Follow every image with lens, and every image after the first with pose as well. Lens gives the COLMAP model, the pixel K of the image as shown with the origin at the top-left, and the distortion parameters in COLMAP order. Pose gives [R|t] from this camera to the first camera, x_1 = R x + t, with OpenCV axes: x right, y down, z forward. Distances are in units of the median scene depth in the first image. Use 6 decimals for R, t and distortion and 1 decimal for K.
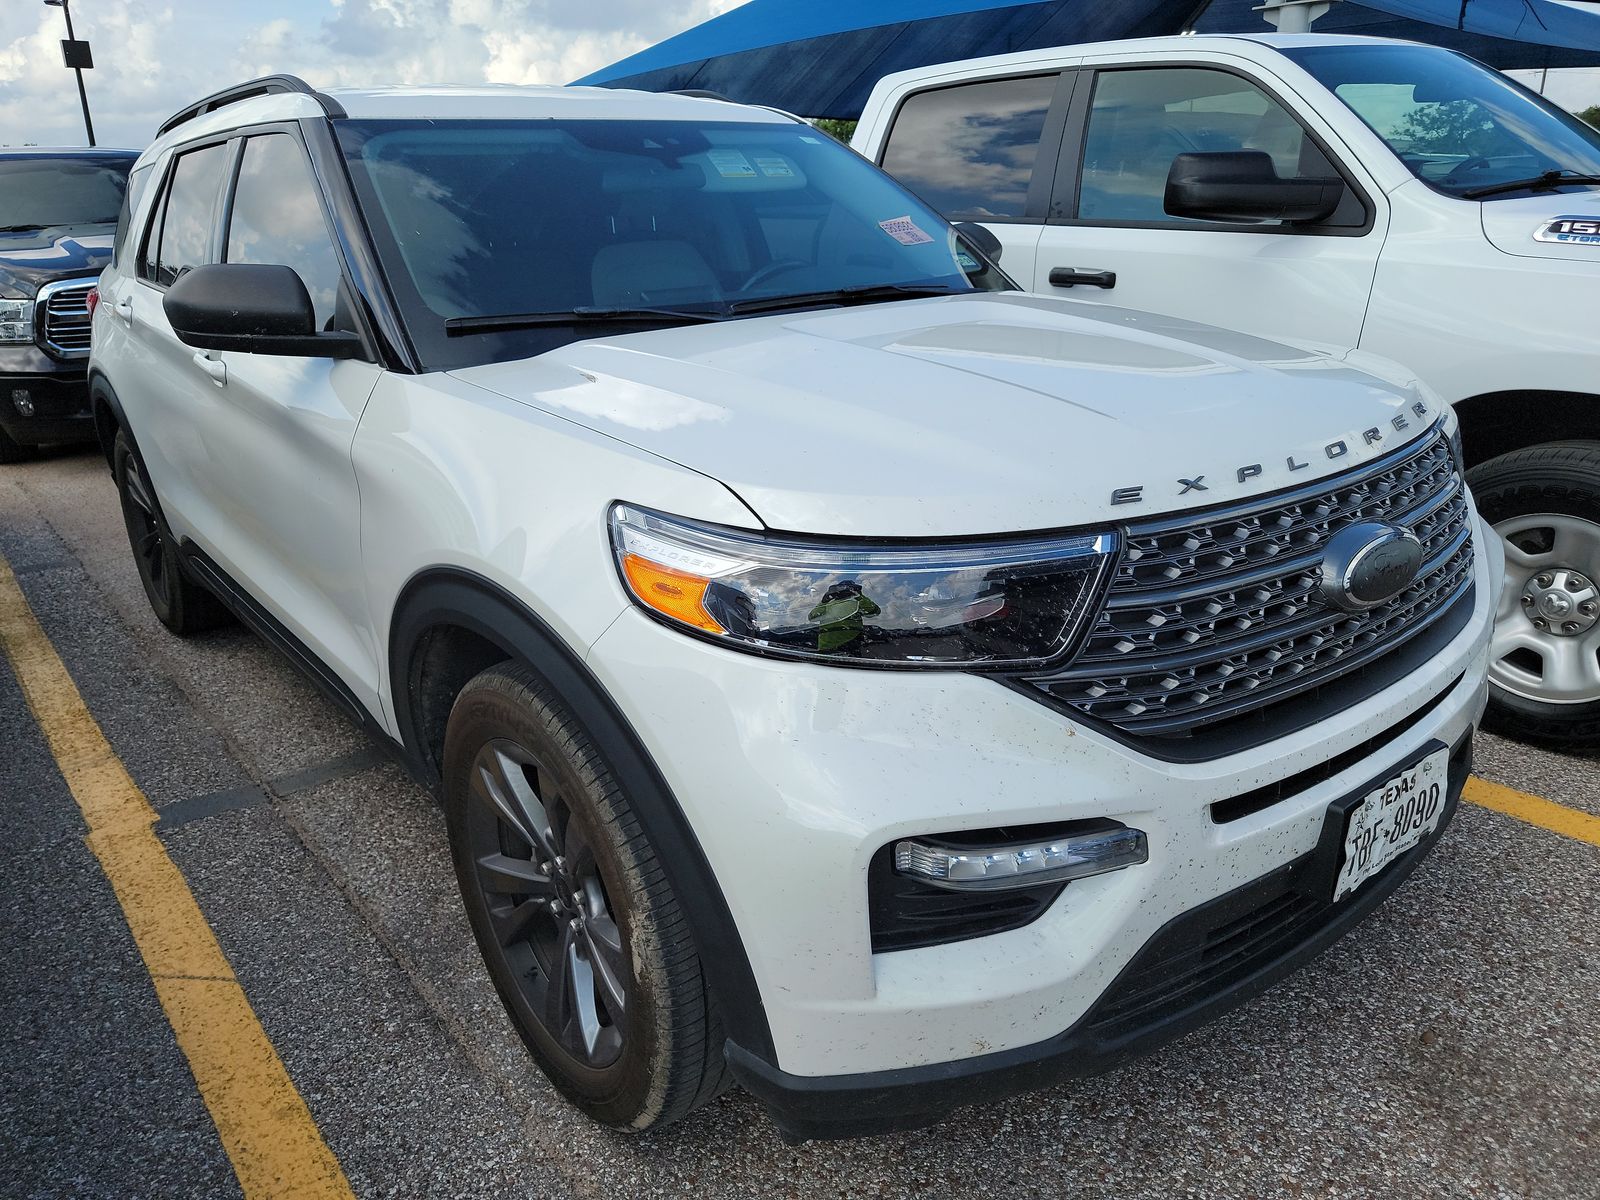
lens RADIAL K [[1111.7, 0, 792.8], [0, 1111.7, 616.0], [0, 0, 1]] dist [0.055033, -0.042598]
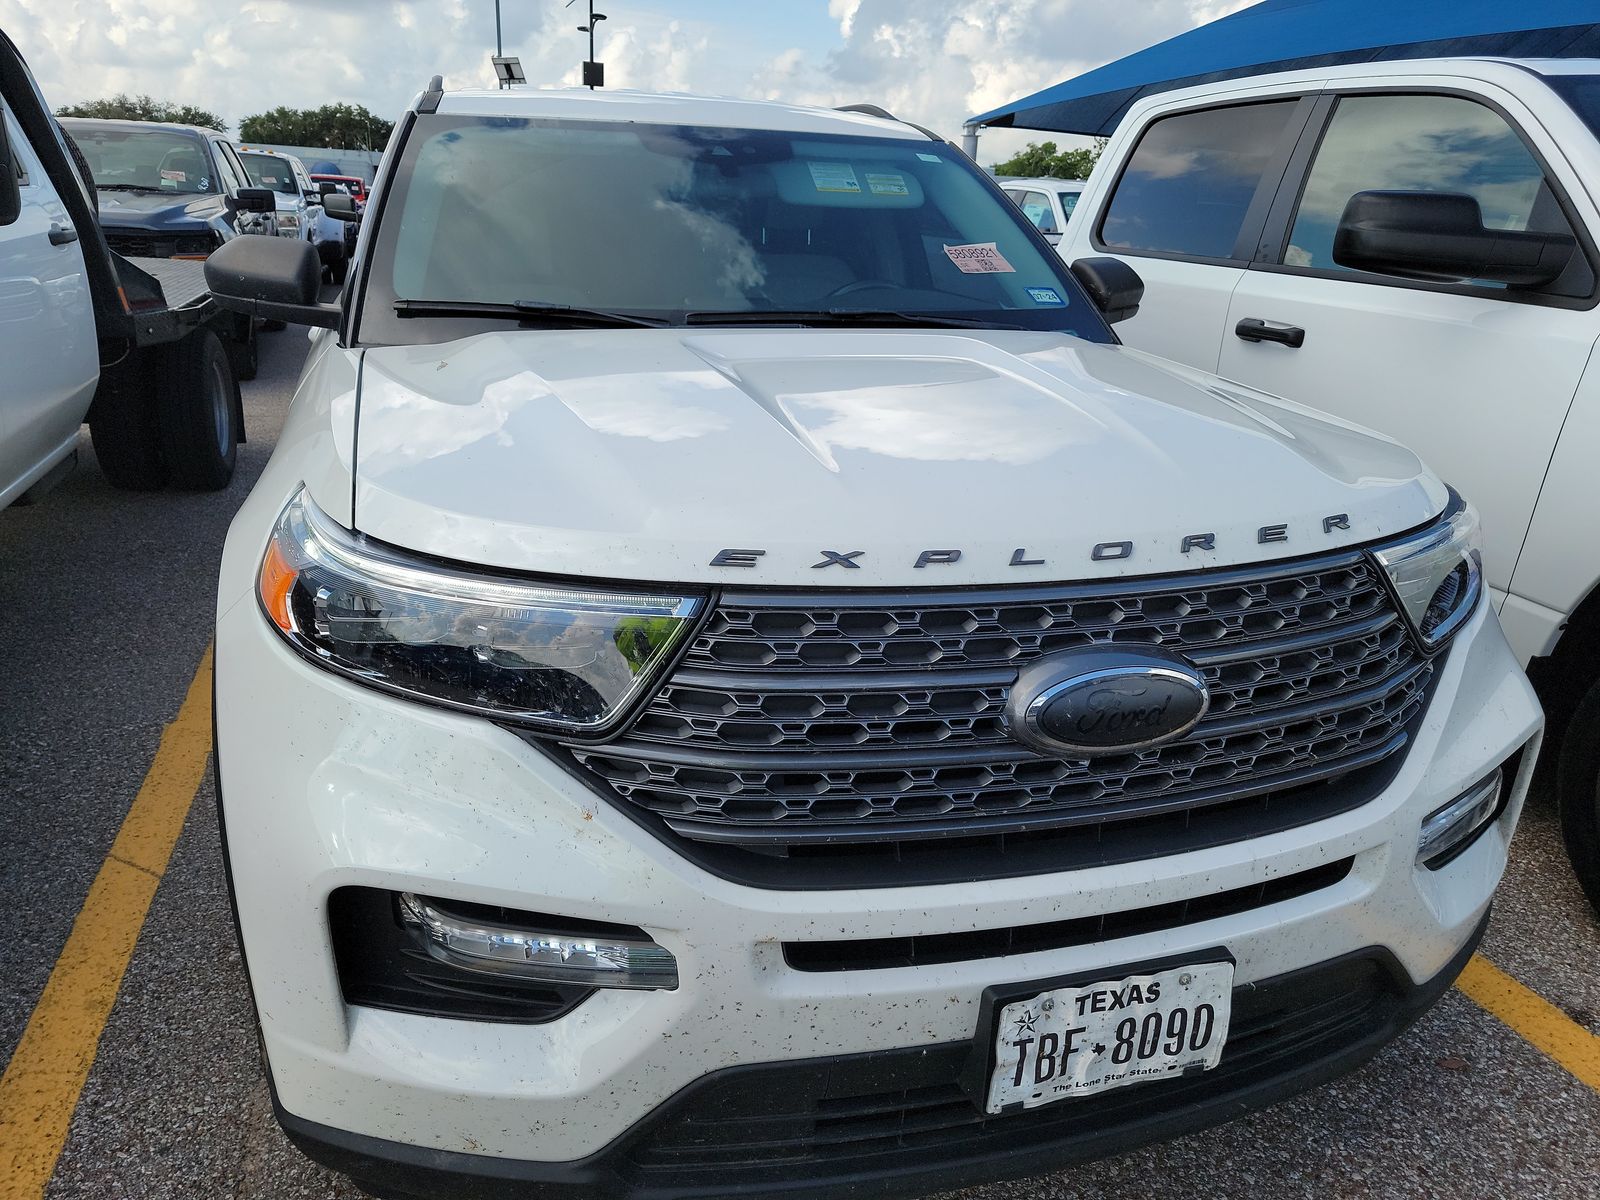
lens RADIAL K [[1111.5, 0, 808.6], [0, 1111.5, 605.9], [0, 0, 1]] dist [0.072515, -0.068005]
pose [[0.932027, 0.173274, -0.318279, 0.505482], [-0.182622, 0.983183, 0.000476, -0.066332], [0.313009, 0.057681, 0.947997, 0.175341]]
